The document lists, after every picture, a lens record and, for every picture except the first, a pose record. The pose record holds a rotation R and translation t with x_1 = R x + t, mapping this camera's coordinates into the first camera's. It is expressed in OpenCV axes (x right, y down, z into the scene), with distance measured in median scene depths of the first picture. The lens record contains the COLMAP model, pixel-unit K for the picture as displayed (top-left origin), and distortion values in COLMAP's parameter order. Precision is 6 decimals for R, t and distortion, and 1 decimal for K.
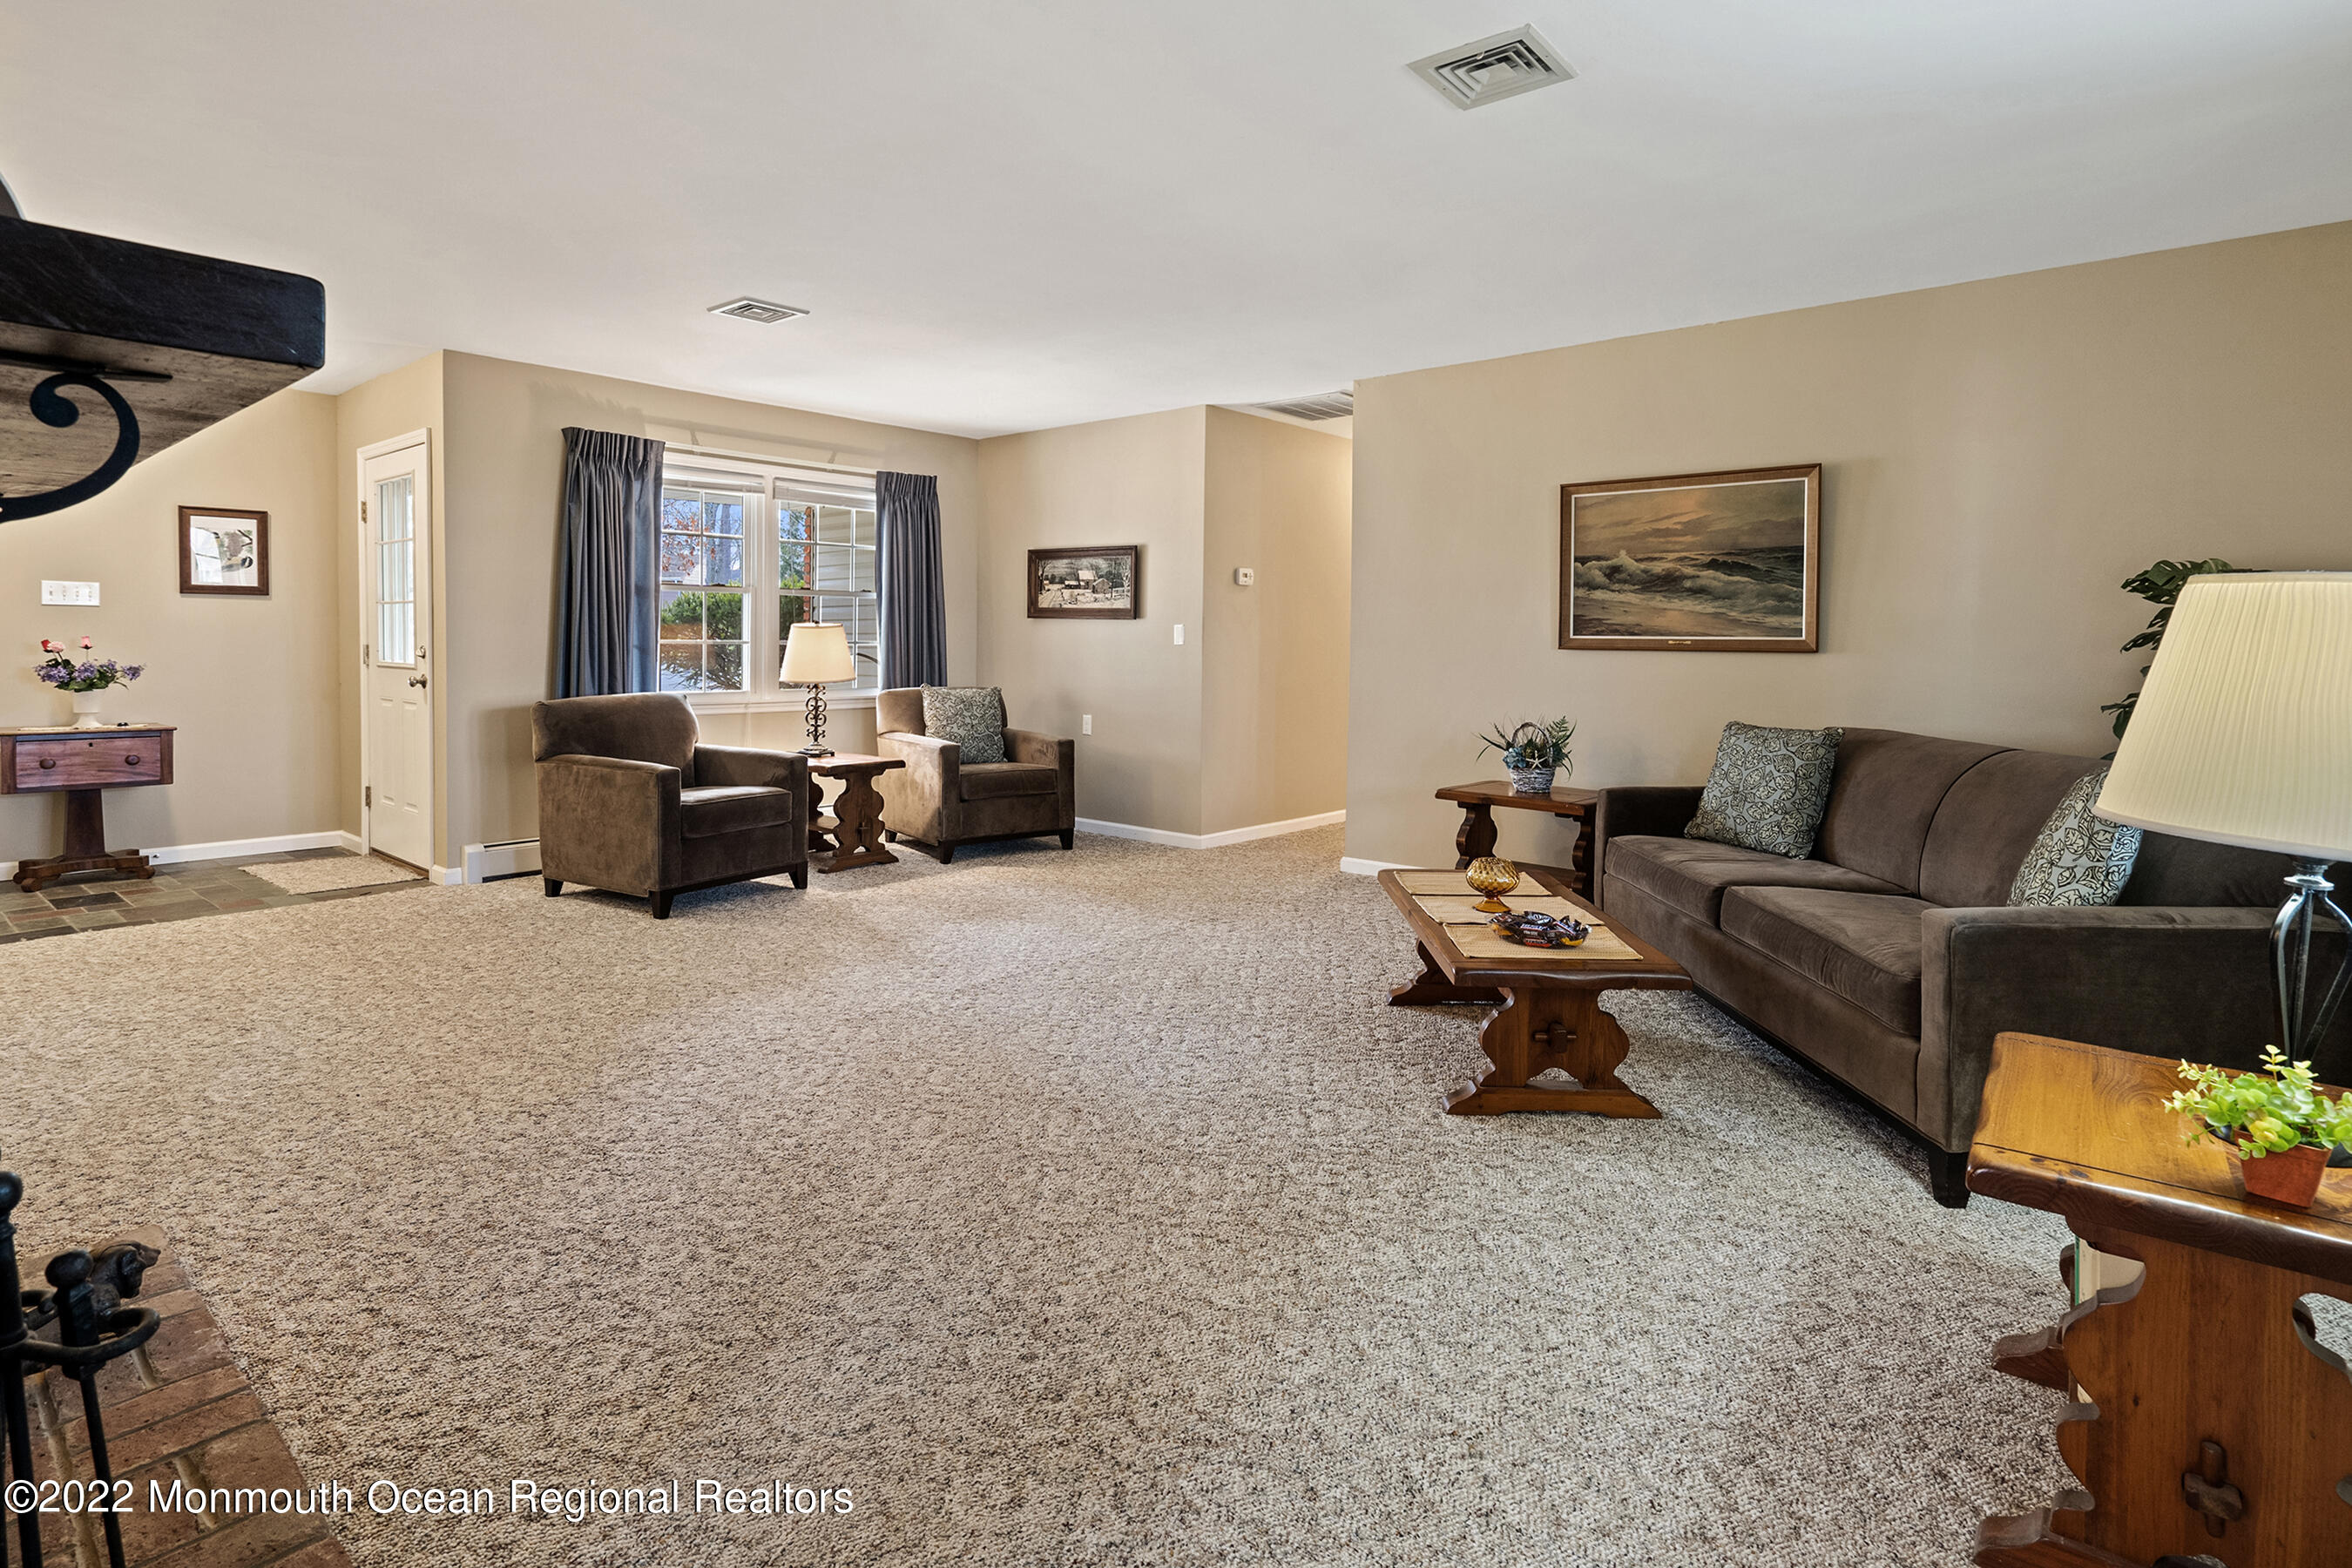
lens RADIAL K [[1196.8, 0, 1174.9], [0, 1196.8, 713.7], [0, 0, 1]] dist [0.000376, 0.000204]
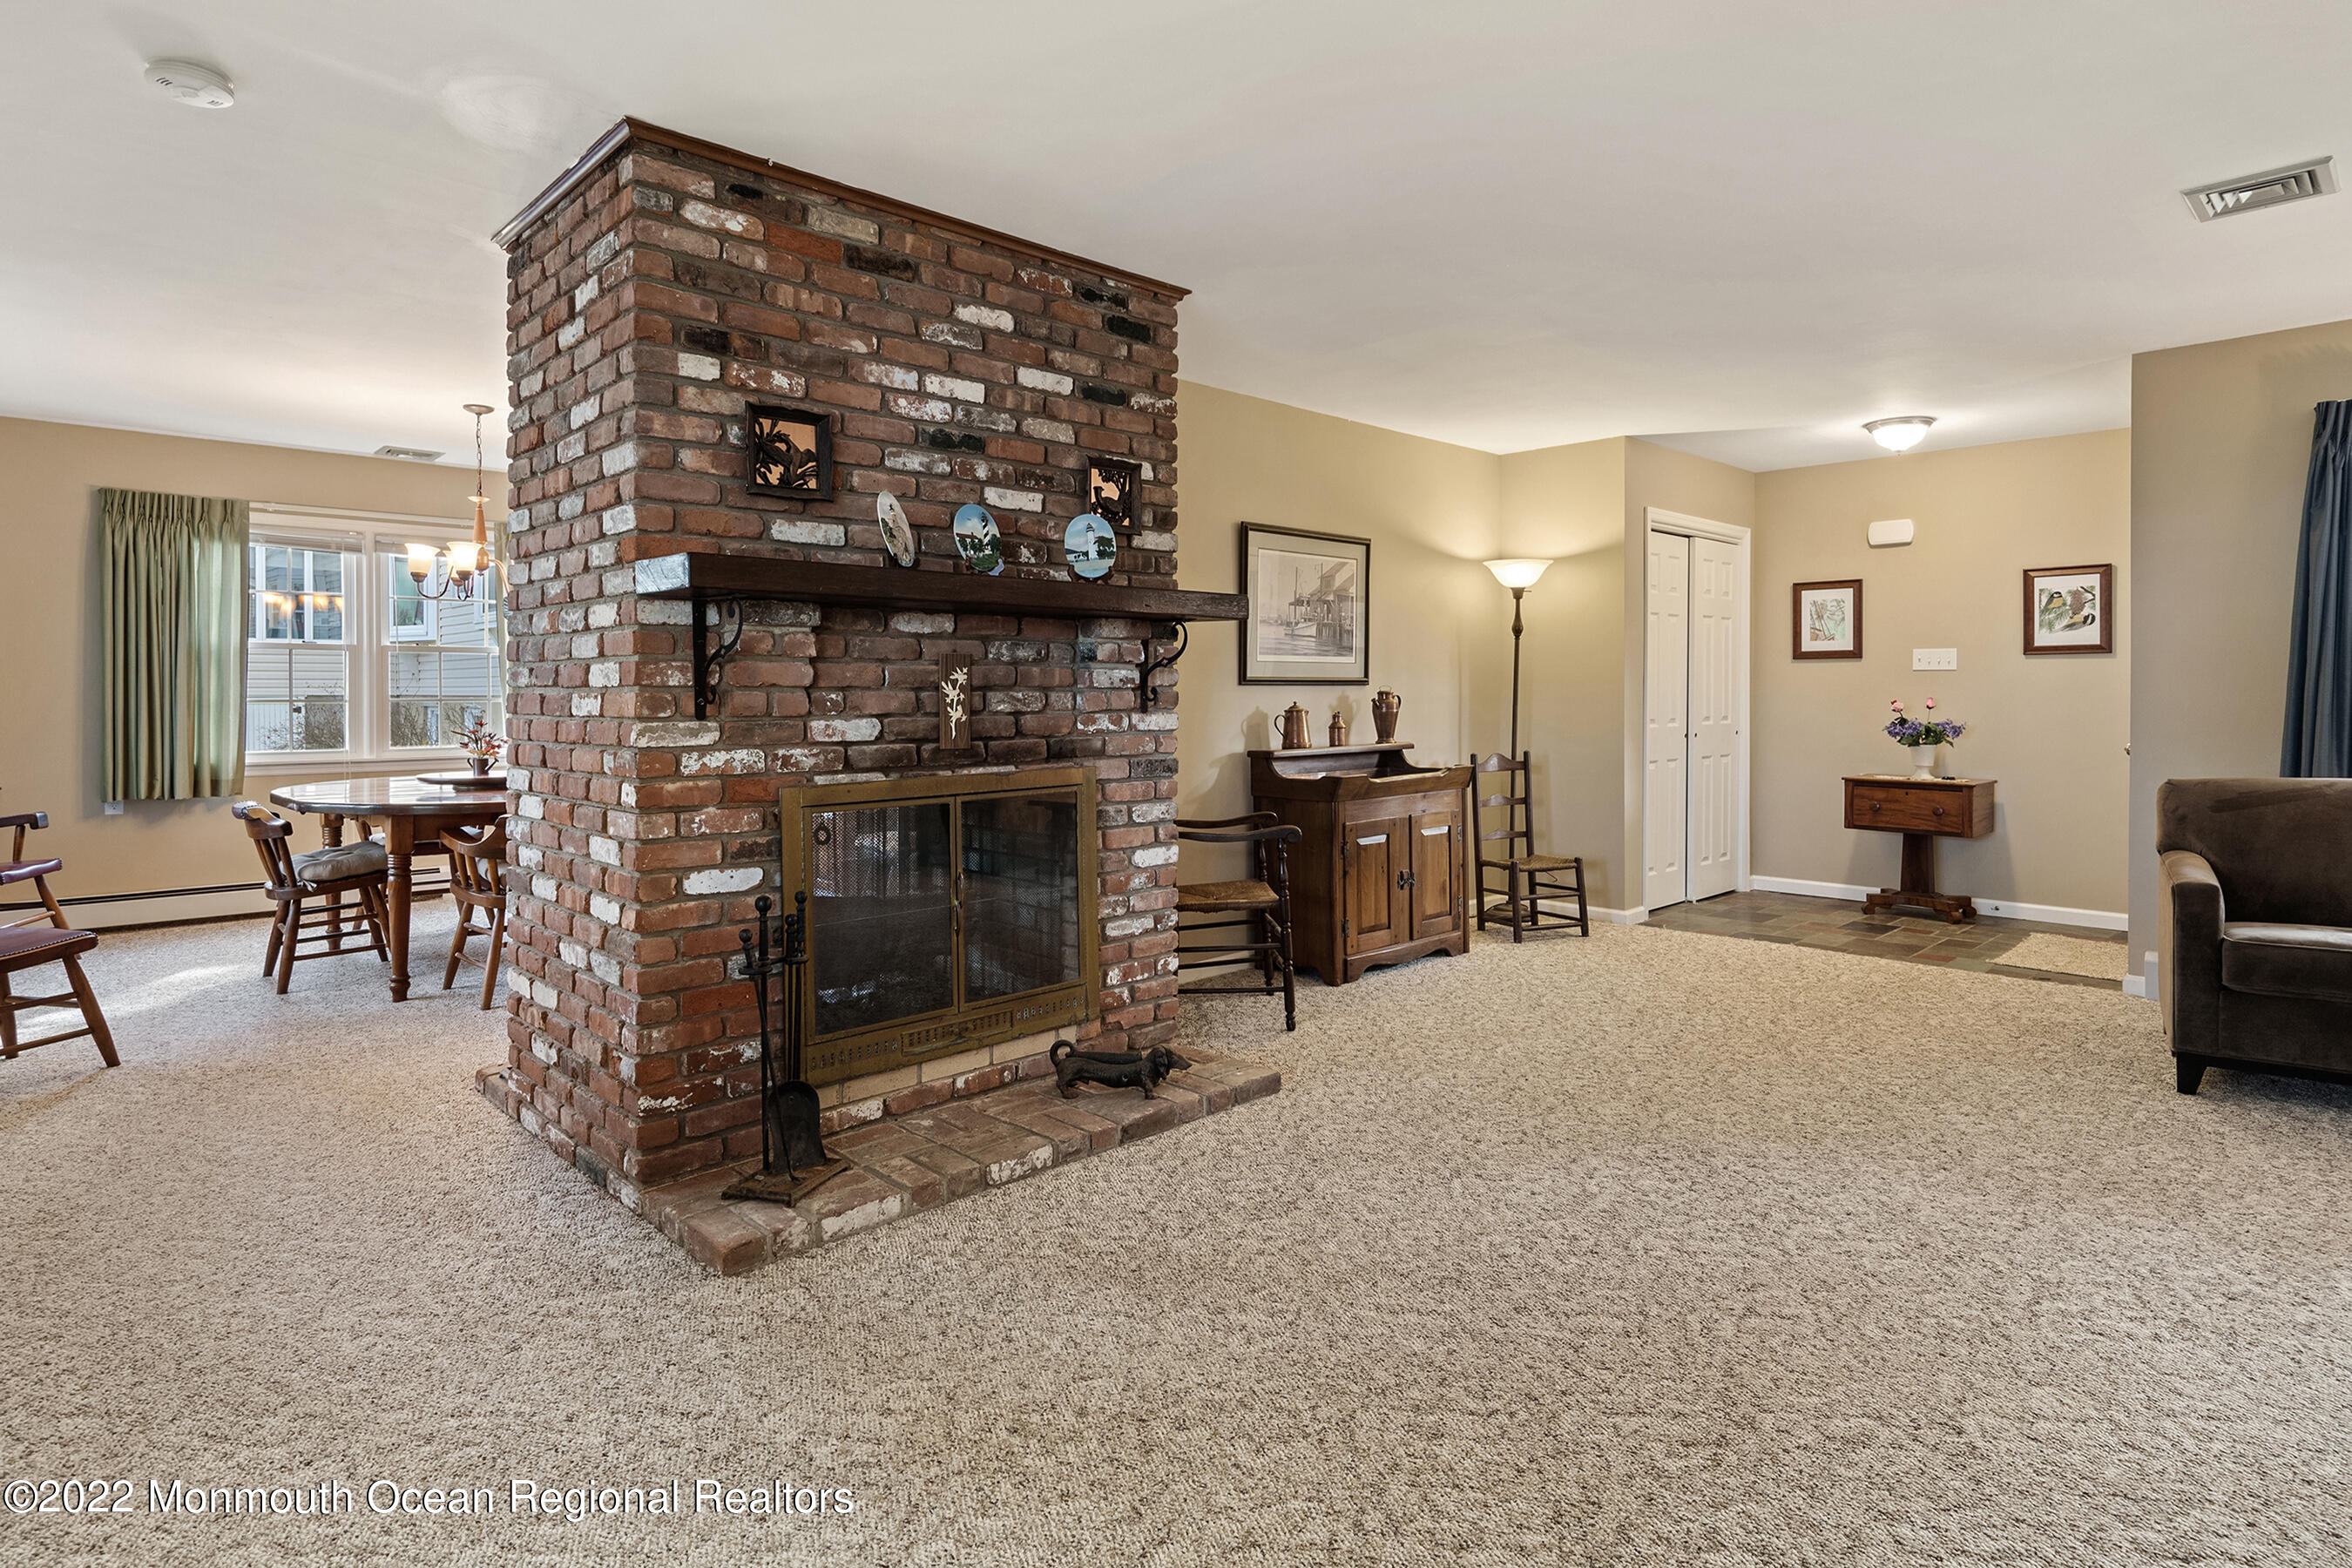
lens RADIAL K [[1251.8, 0, 1177.4], [0, 1251.8, 725.1], [0, 0, 1]] dist [0.003861, 0.000286]
pose [[-0.104288, 0.016427, -0.994411, 0.562021], [-0.058241, 0.998047, 0.022595, -0.041411], [0.992840, 0.060272, -0.103127, 0.714897]]
